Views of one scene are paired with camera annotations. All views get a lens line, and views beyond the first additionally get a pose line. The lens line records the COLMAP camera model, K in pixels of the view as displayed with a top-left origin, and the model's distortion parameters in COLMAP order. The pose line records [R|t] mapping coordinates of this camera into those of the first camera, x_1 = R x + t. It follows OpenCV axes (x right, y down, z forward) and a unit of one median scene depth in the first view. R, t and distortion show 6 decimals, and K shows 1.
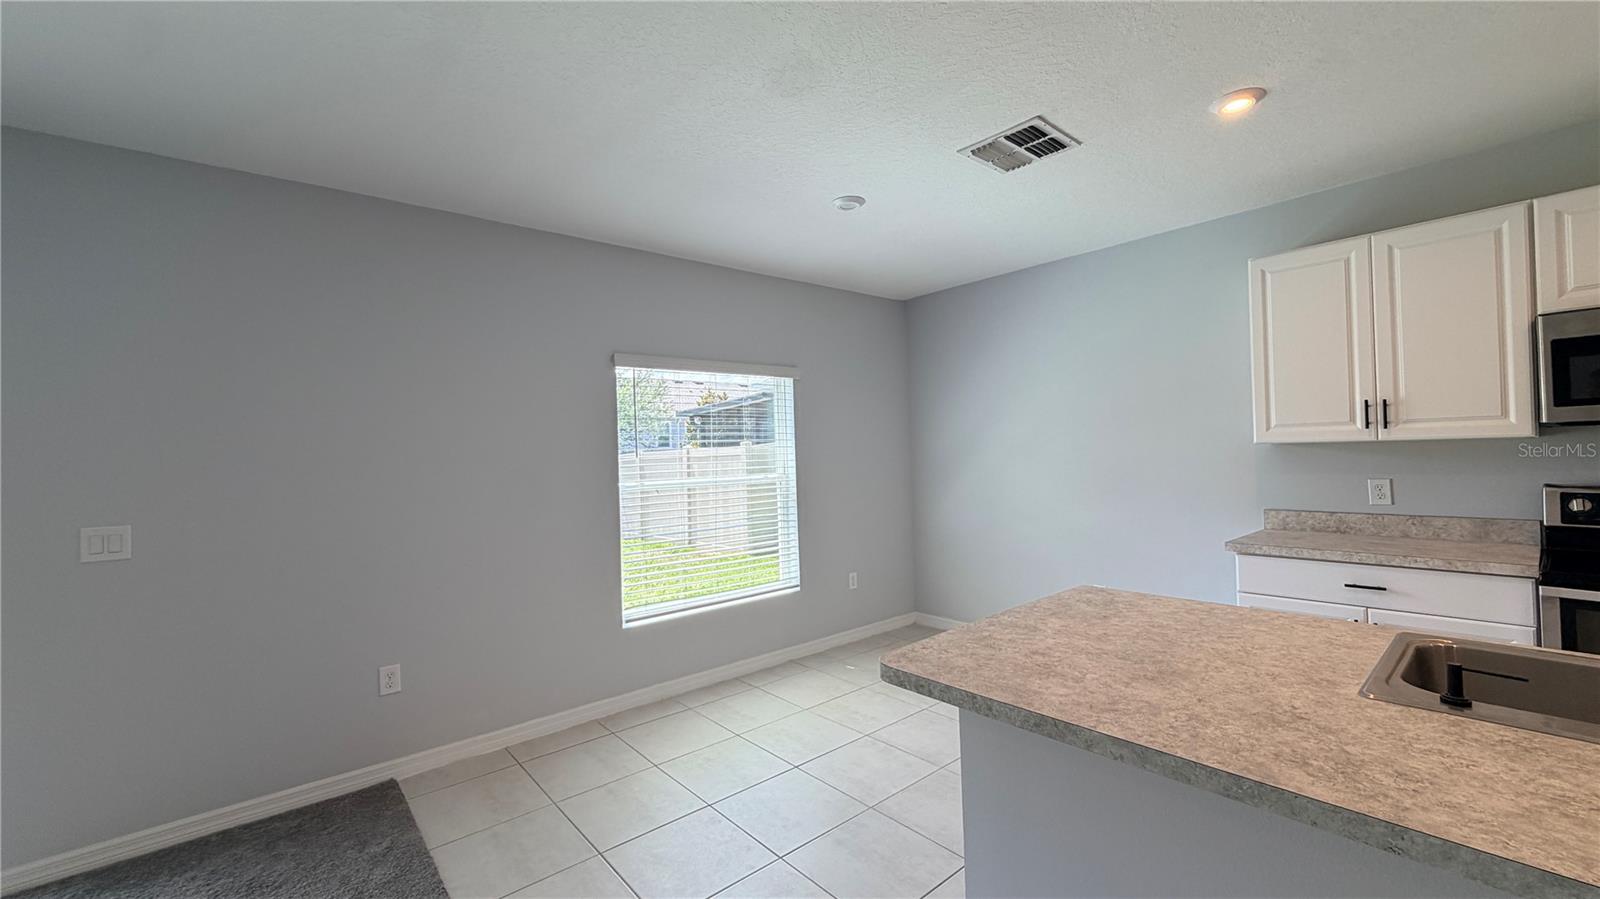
lens RADIAL K [[636.6, 0, 796.5], [0, 636.6, 448.5], [0, 0, 1]] dist [0.000722, -0.000032]
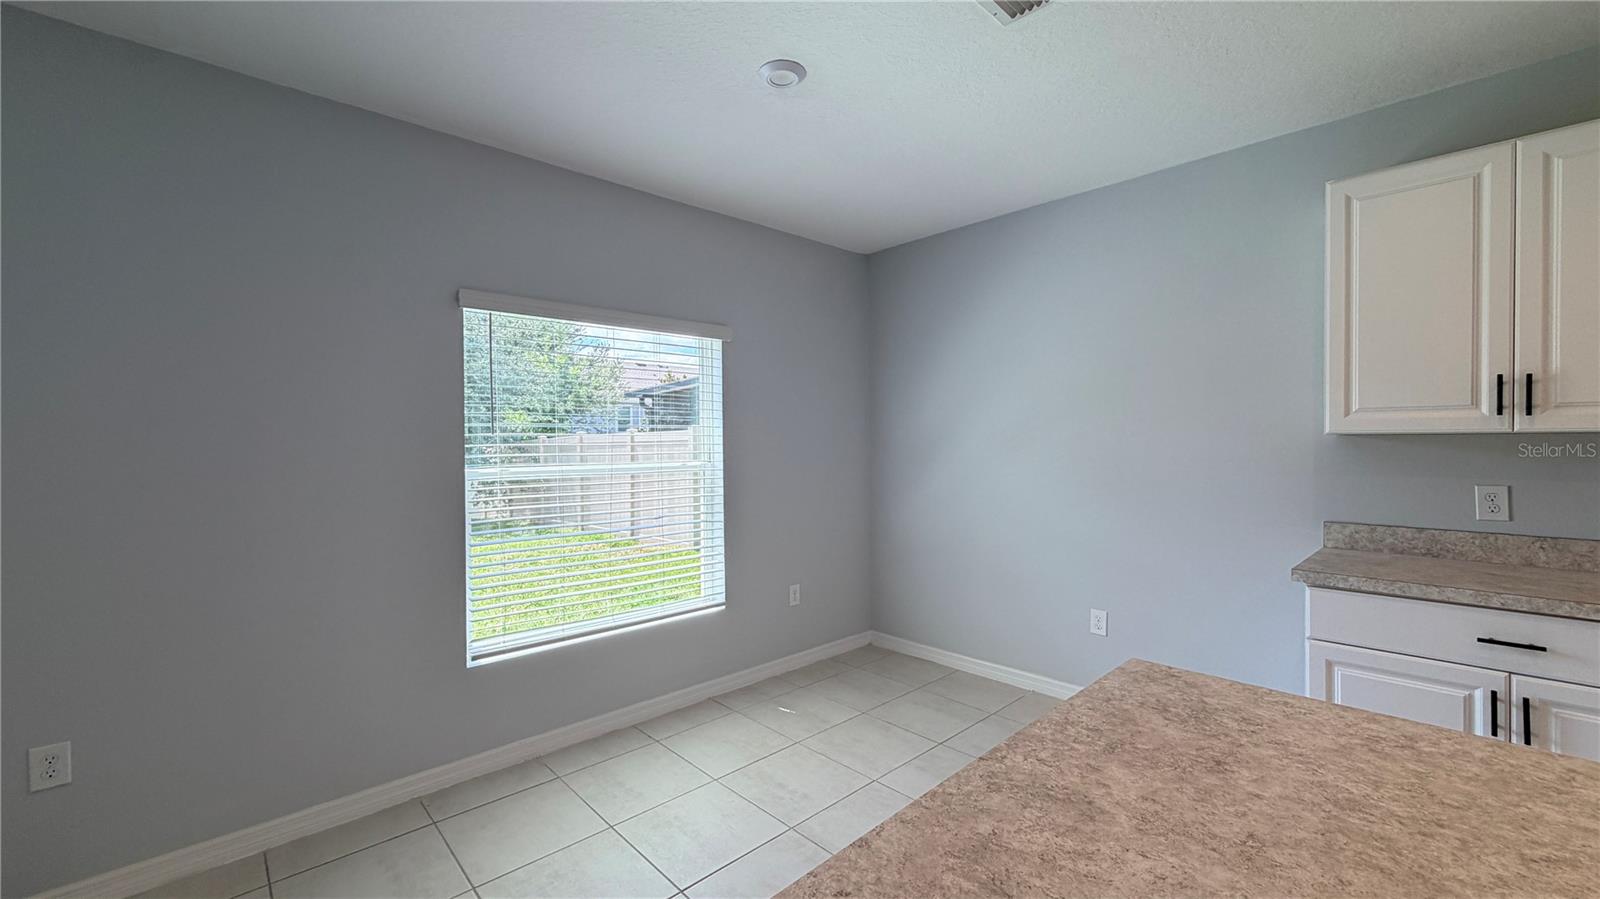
lens RADIAL K [[636.6, 0, 796.5], [0, 636.6, 448.1], [0, 0, 1]] dist [0.000722, -0.000032]
pose [[0.998549, 0.022528, 0.048913, 0.078092], [-0.023360, 0.999591, 0.016489, 0.011984], [-0.048521, -0.017607, 0.998667, 0.320681]]
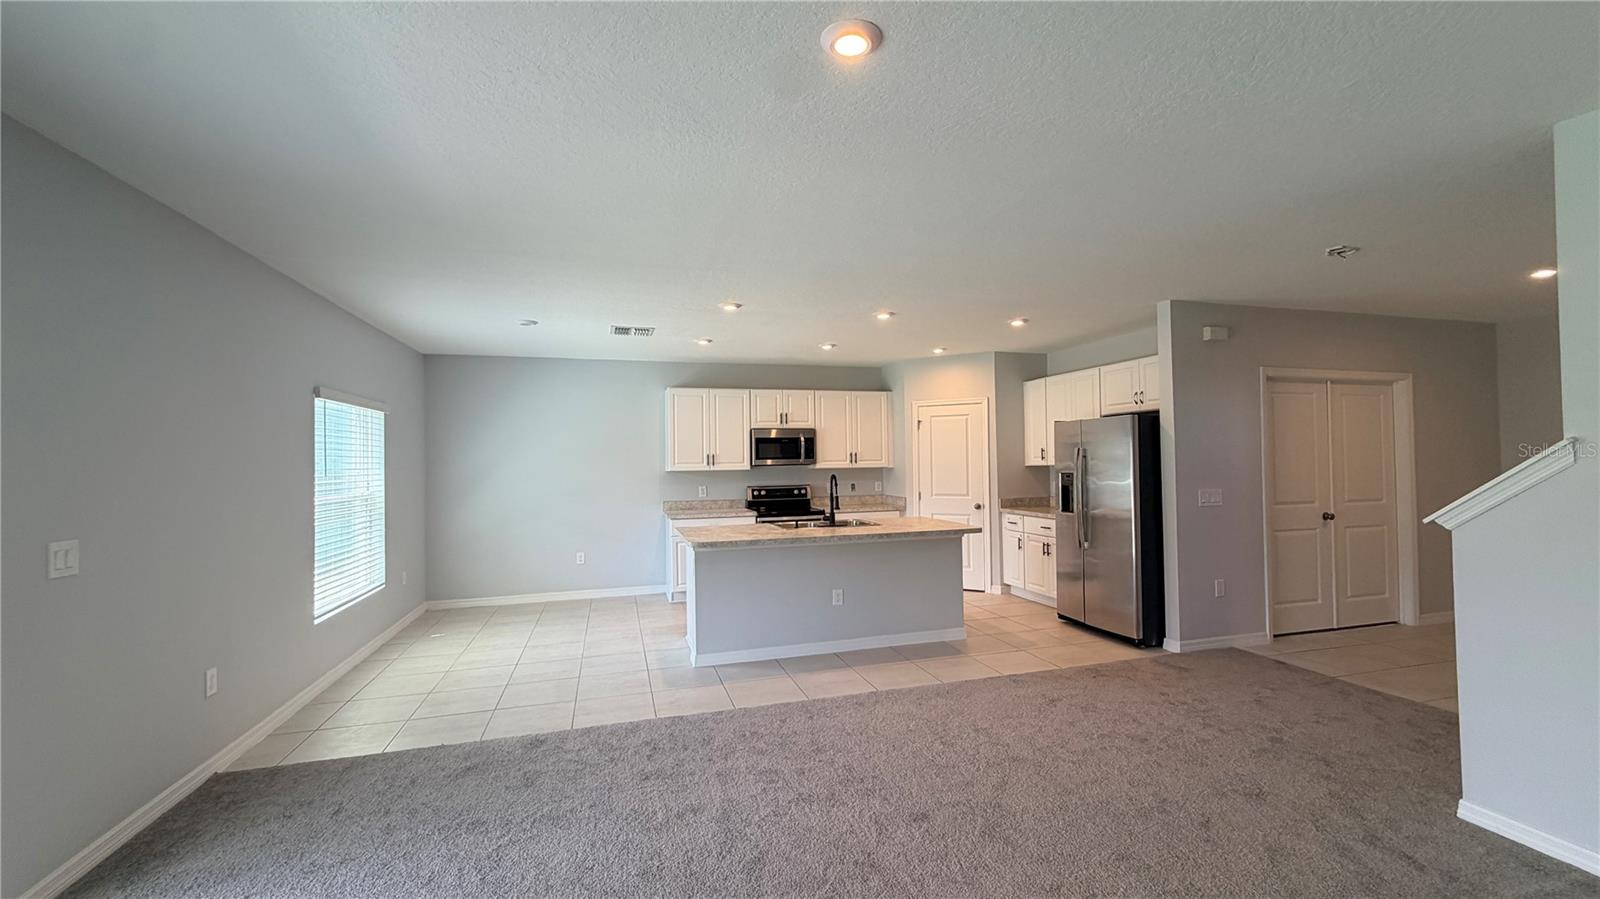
lens RADIAL K [[636.6, 0, 797.1], [0, 636.6, 448.7], [0, 0, 1]] dist [0.000722, -0.000032]
pose [[0.407481, 0.044269, 0.912140, -1.221552], [-0.005365, 0.998923, -0.046084, 0.016473], [-0.913198, 0.013885, 0.407279, -0.334675]]
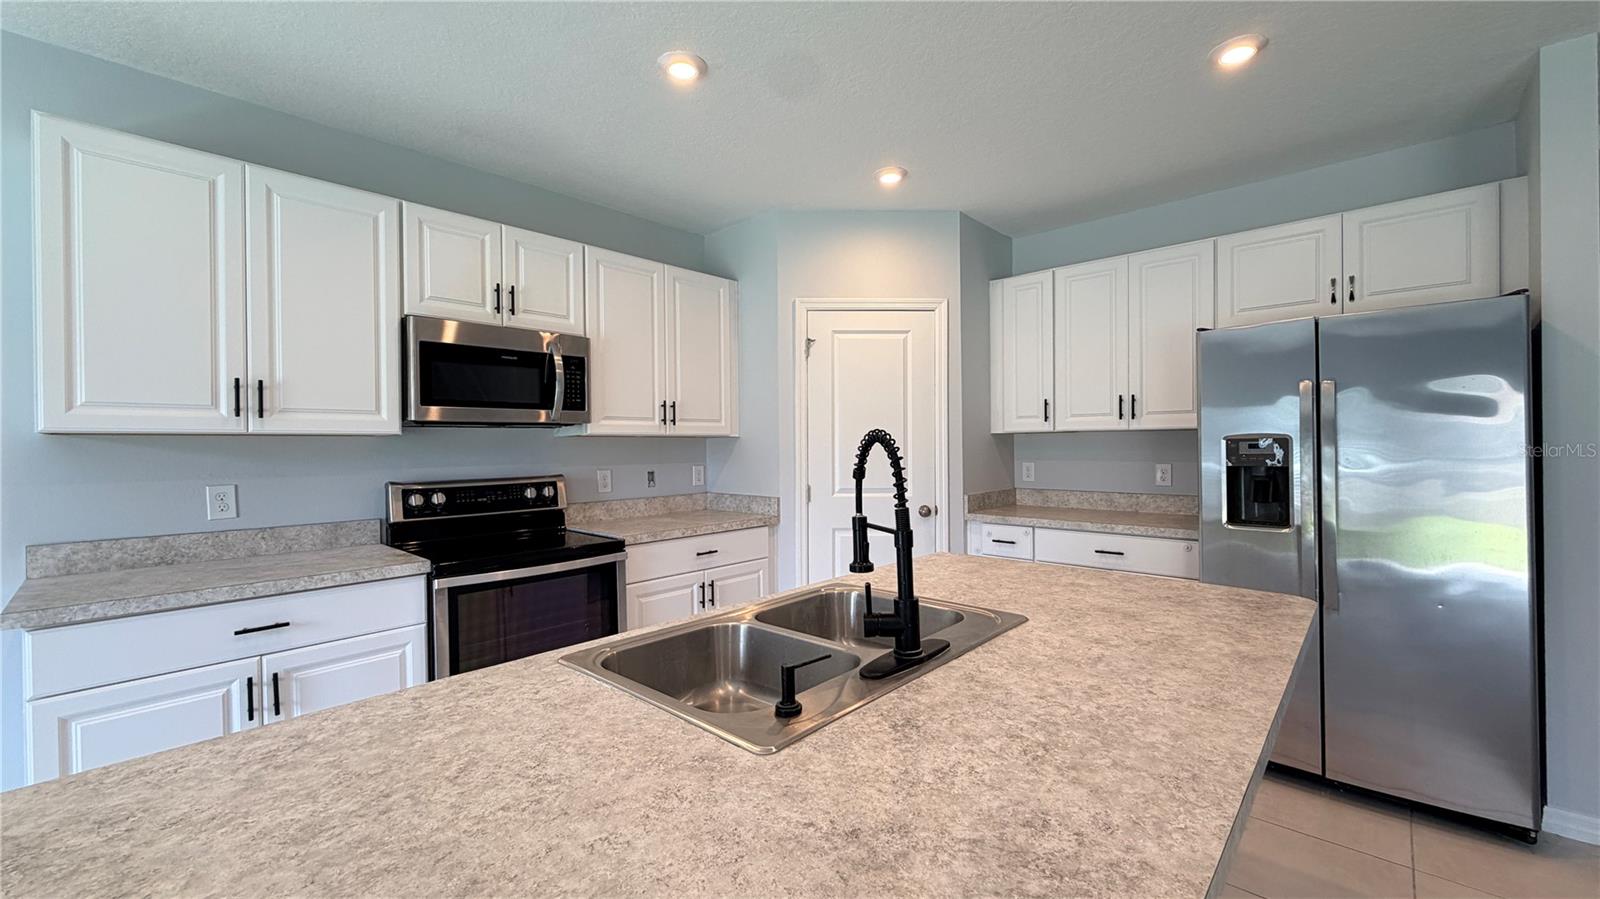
lens RADIAL K [[636.6, 0, 796.9], [0, 636.6, 448.8], [0, 0, 1]] dist [0.000722, -0.000032]
pose [[-0.118309, 0.026019, 0.992636, 0.074138], [0.005663, 0.999658, -0.025528, 0.028959], [-0.992961, 0.002601, -0.118416, 0.424982]]
